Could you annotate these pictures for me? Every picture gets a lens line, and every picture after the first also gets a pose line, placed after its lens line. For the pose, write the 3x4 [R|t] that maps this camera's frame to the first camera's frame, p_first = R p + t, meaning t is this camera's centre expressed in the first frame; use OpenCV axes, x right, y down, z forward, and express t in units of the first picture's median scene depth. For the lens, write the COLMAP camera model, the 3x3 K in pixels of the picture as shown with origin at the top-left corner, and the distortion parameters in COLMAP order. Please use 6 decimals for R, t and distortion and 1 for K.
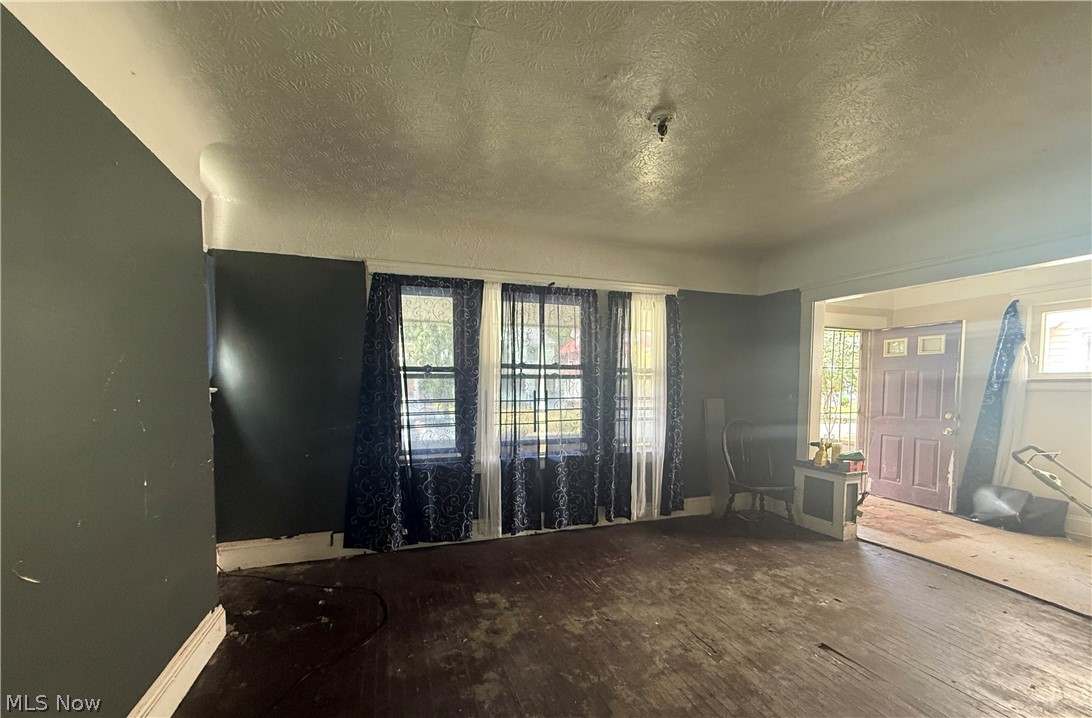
lens RADIAL K [[435.7, 0, 544.8], [0, 435.7, 409.3], [0, 0, 1]] dist [0.000934, 0.000102]
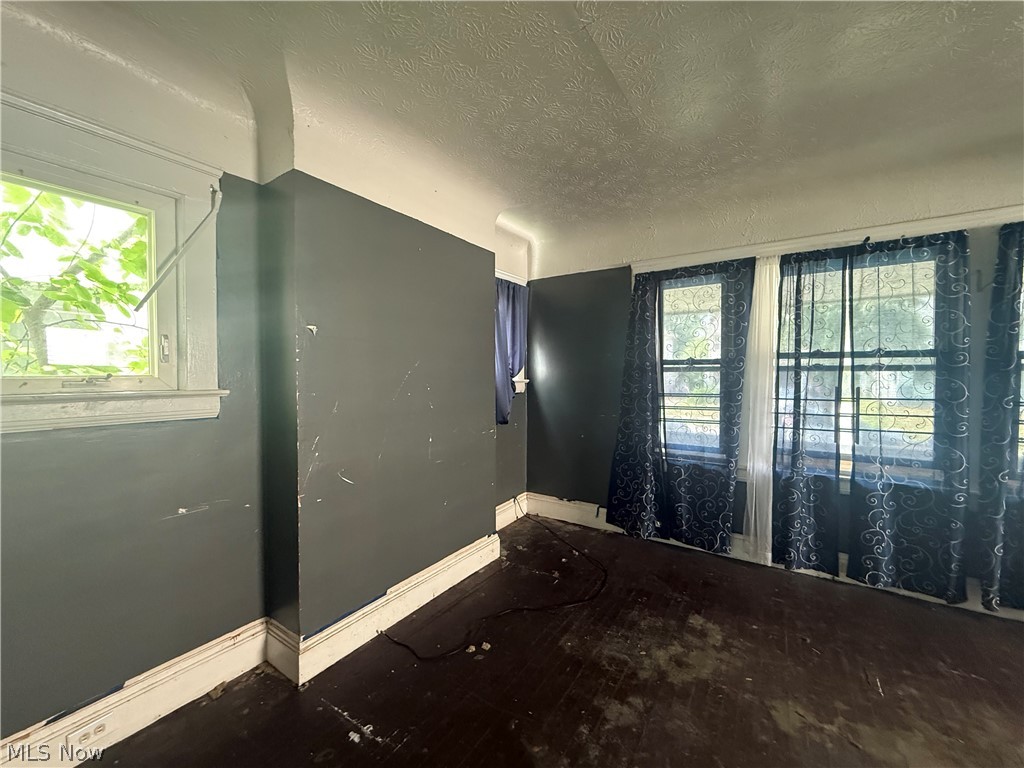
lens RADIAL K [[411.0, 0, 512.0], [0, 411.0, 384.0], [0, 0, 1]] dist [-0.000996, 0.000281]
pose [[0.605039, 0.021034, -0.795918, 0.218656], [-0.046300, 0.998889, -0.008799, -0.017395], [0.794848, 0.042174, 0.605341, 0.141088]]
